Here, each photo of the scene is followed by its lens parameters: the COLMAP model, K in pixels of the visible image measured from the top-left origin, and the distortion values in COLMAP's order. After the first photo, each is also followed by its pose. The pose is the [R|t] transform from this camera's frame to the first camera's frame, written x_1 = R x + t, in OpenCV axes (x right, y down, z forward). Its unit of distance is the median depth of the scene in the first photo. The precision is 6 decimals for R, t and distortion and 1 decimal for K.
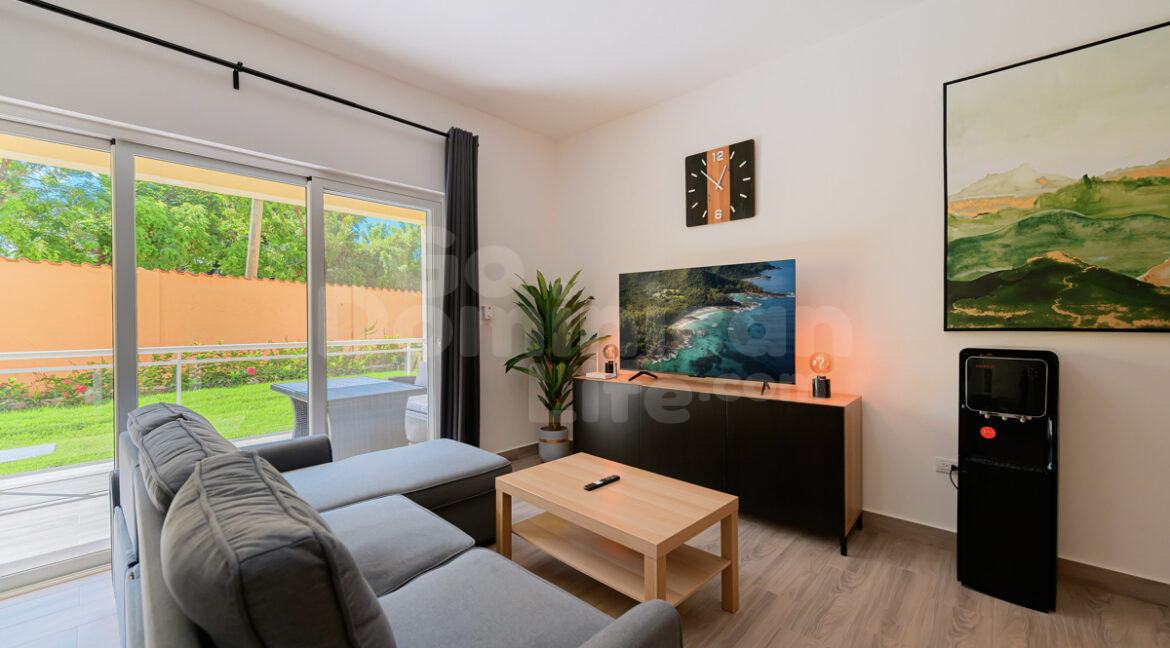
lens RADIAL K [[470.3, 0, 590.0], [0, 470.3, 322.1], [0, 0, 1]] dist [-0.000910, 0.001300]
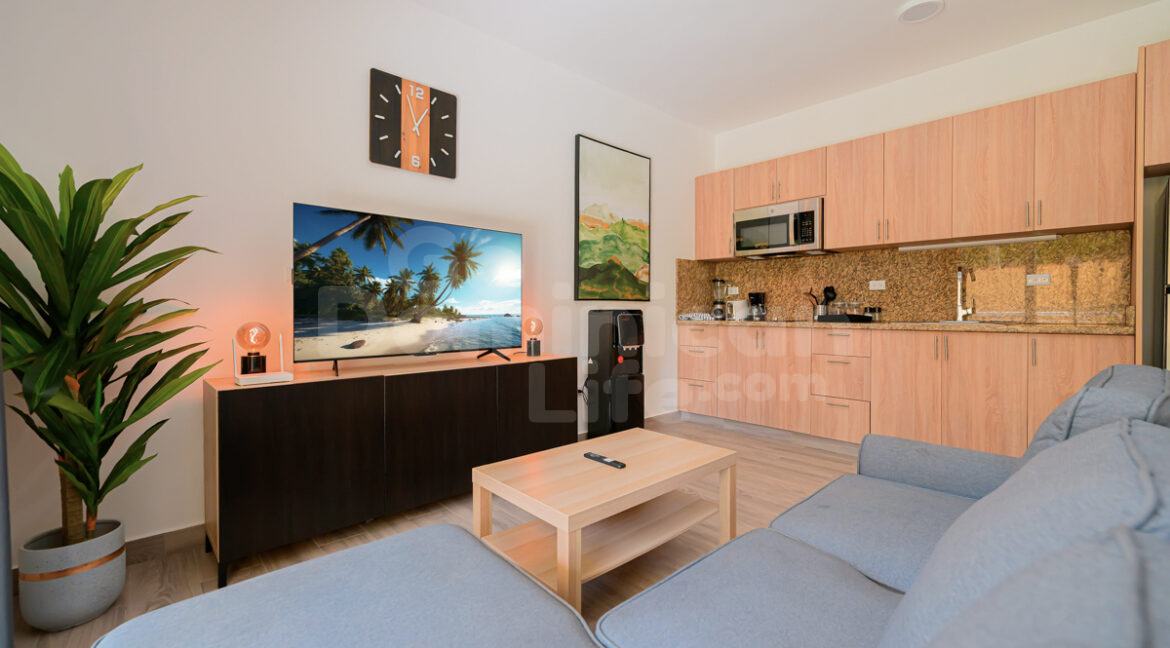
lens RADIAL K [[470.3, 0, 587.2], [0, 470.3, 317.9], [0, 0, 1]] dist [-0.000910, 0.001300]
pose [[0.091432, -0.014060, 0.995712, -0.677860], [0.003006, 0.999900, 0.013843, 0.049959], [-0.995807, 0.001728, 0.091465, 0.772415]]
